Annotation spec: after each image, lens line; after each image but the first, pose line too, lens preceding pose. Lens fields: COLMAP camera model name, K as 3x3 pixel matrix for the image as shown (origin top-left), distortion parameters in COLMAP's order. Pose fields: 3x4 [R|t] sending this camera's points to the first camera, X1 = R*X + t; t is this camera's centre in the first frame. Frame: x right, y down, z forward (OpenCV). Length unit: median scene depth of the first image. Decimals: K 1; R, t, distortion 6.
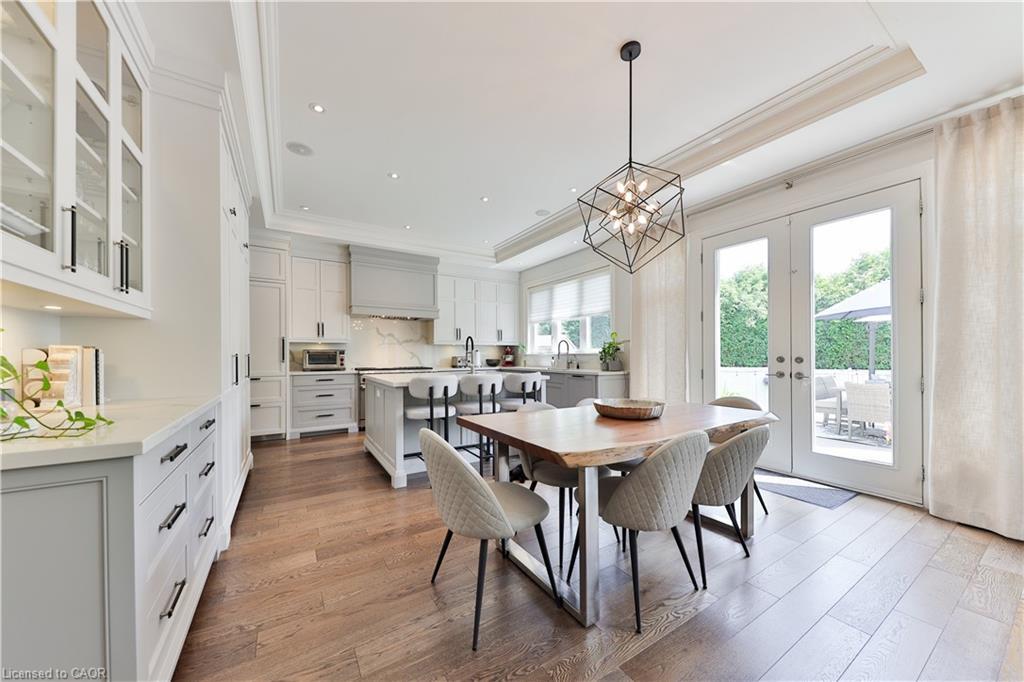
lens RADIAL K [[361.8, 0, 519.6], [0, 361.8, 348.9], [0, 0, 1]] dist [-0.001230, -0.000299]
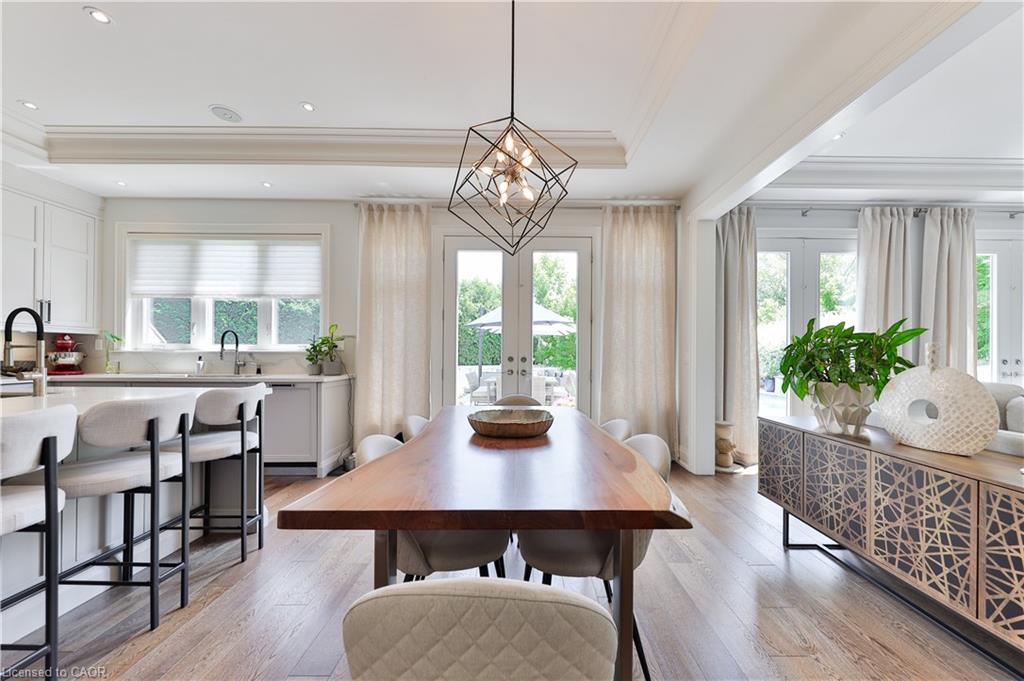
lens RADIAL K [[361.8, 0, 512.6], [0, 361.8, 350.5], [0, 0, 1]] dist [-0.001230, -0.000299]
pose [[0.526838, 0.004120, 0.849956, -0.171140], [-0.023246, 0.999684, 0.009563, -0.006603], [-0.849648, -0.024796, 0.526768, 0.255399]]
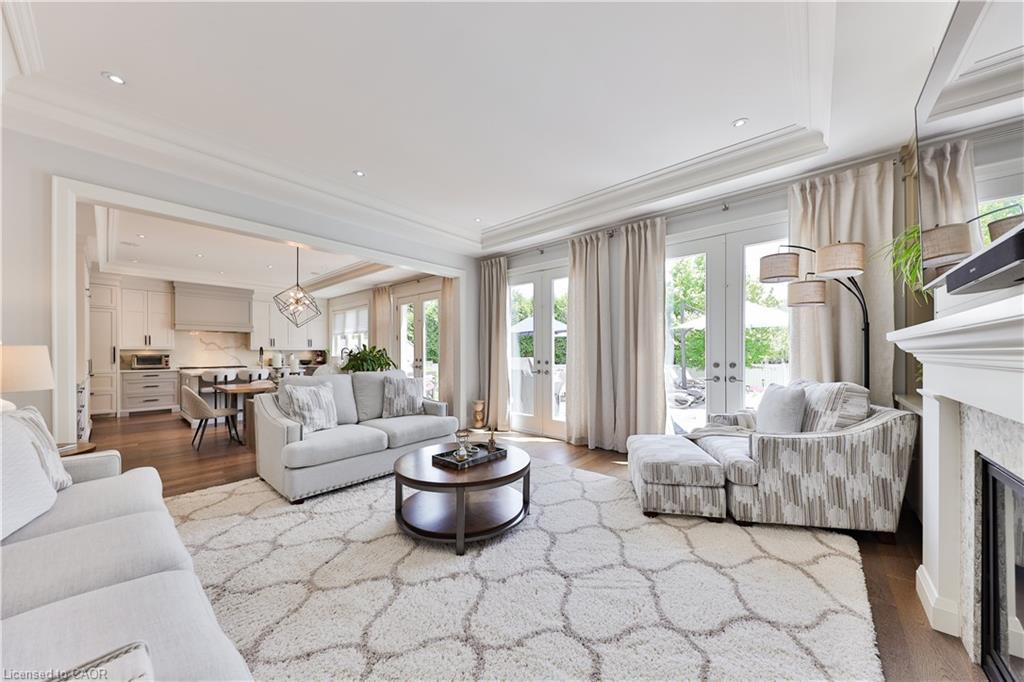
lens RADIAL K [[355.8, 0, 548.6], [0, 355.8, 348.0], [0, 0, 1]] dist [-0.009905, -0.001372]
pose [[0.945753, 0.004955, 0.324850, 0.483278], [-0.005539, 0.999984, 0.000874, -0.032469], [-0.324840, -0.002626, 0.945765, -0.798697]]
